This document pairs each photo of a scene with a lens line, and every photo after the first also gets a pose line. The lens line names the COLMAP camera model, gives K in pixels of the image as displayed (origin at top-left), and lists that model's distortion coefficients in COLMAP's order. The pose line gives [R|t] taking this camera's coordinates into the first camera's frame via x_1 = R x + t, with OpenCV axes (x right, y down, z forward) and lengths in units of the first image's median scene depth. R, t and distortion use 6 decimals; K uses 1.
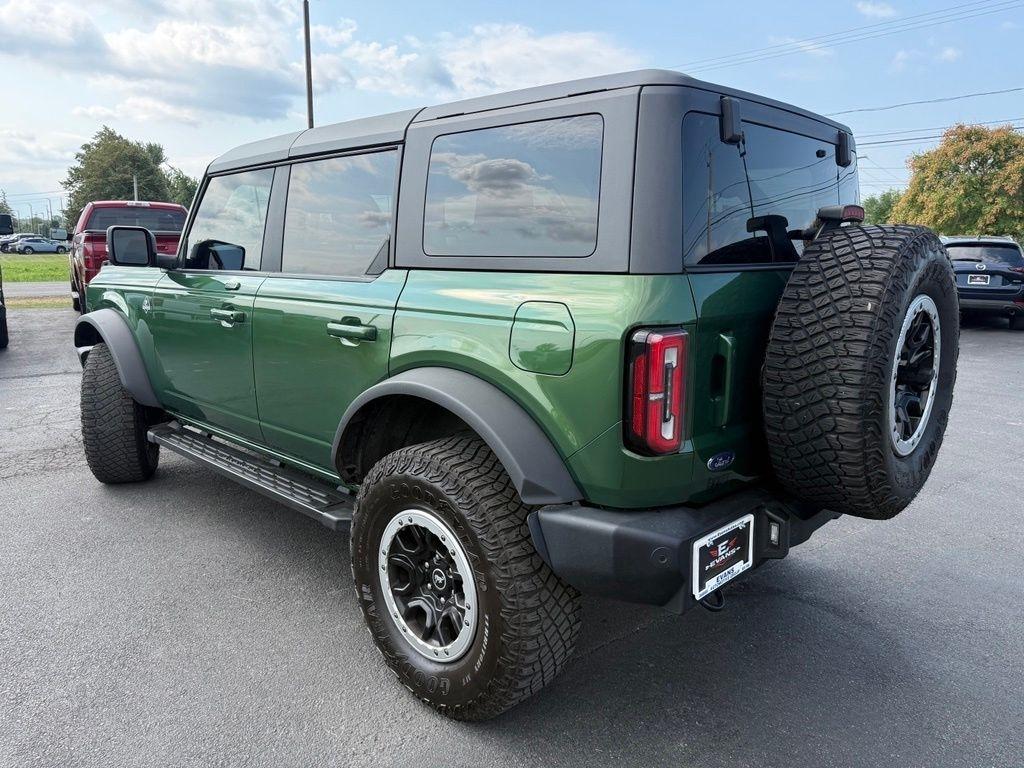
lens RADIAL K [[782.0, 0, 512.3], [0, 782.0, 386.7], [0, 0, 1]] dist [0.033034, -0.008801]
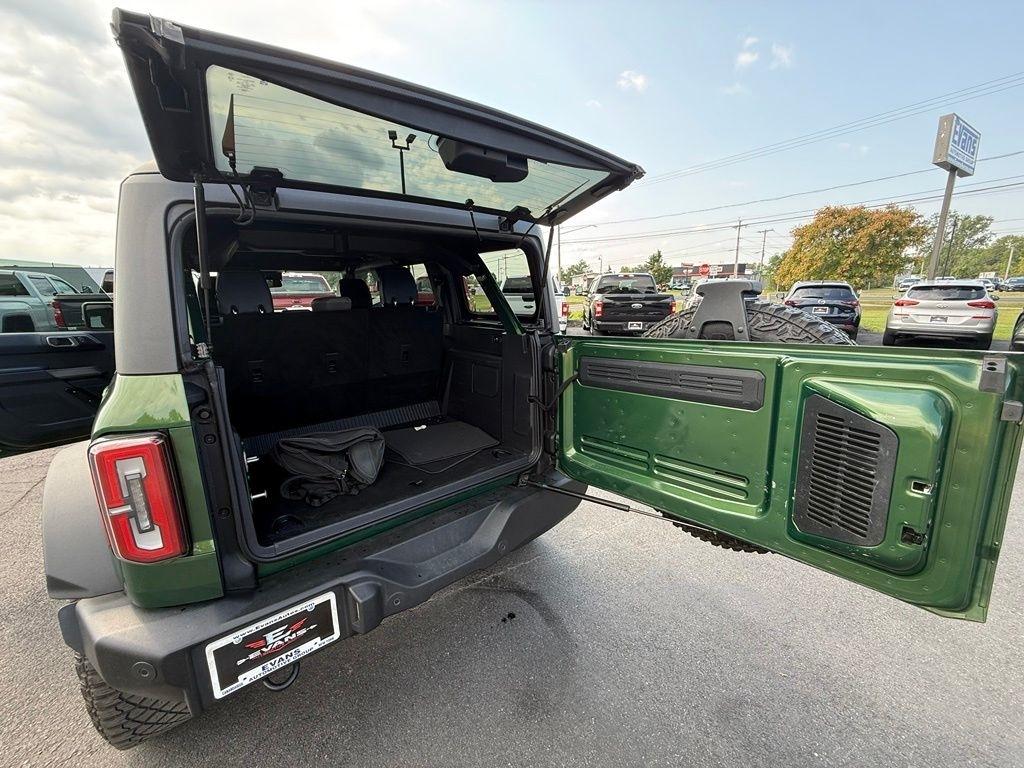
lens RADIAL K [[426.4, 0, 512.9], [0, 426.4, 384.4], [0, 0, 1]] dist [0.002663, 0.000000]
pose [[0.988567, 0.004315, -0.150719, 0.491512], [0.001905, 0.999153, 0.041098, -0.107680], [0.150769, -0.040915, 0.987722, 0.381326]]
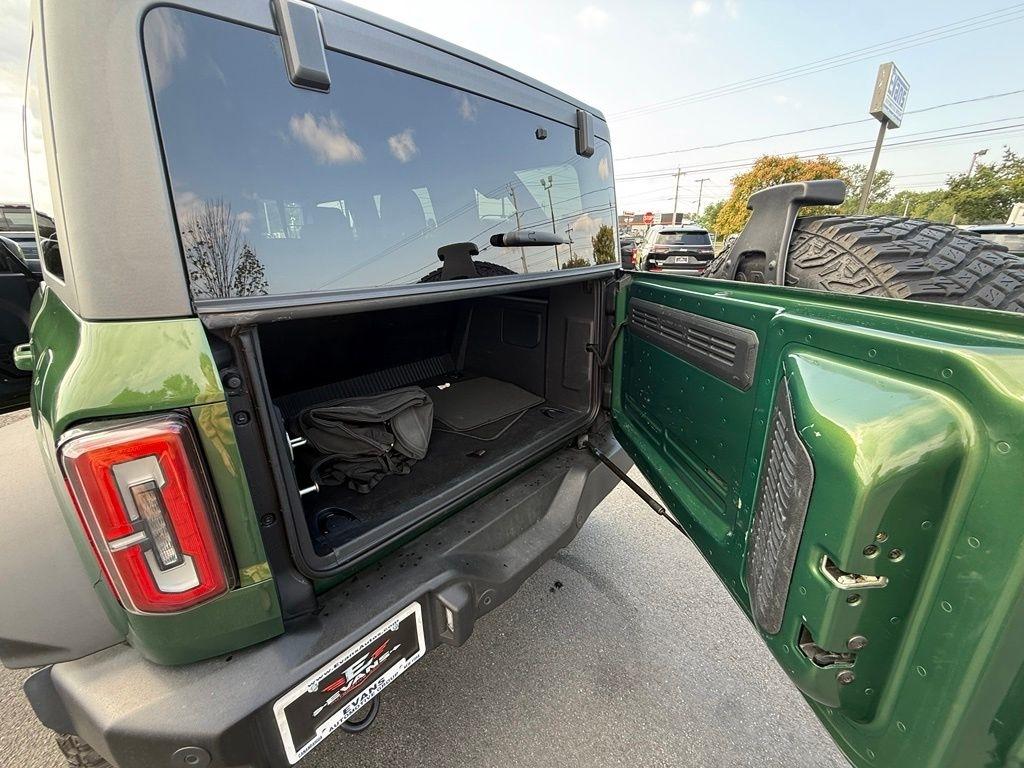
lens RADIAL K [[421.1, 0, 512.5], [0, 421.1, 387.9], [0, 0, 1]] dist [0.008445, -0.002796]
pose [[0.999842, -0.016222, -0.007211, 0.321687], [0.017182, 0.986446, 0.163185, -0.099419], [0.004466, -0.163283, 0.986569, 0.474733]]
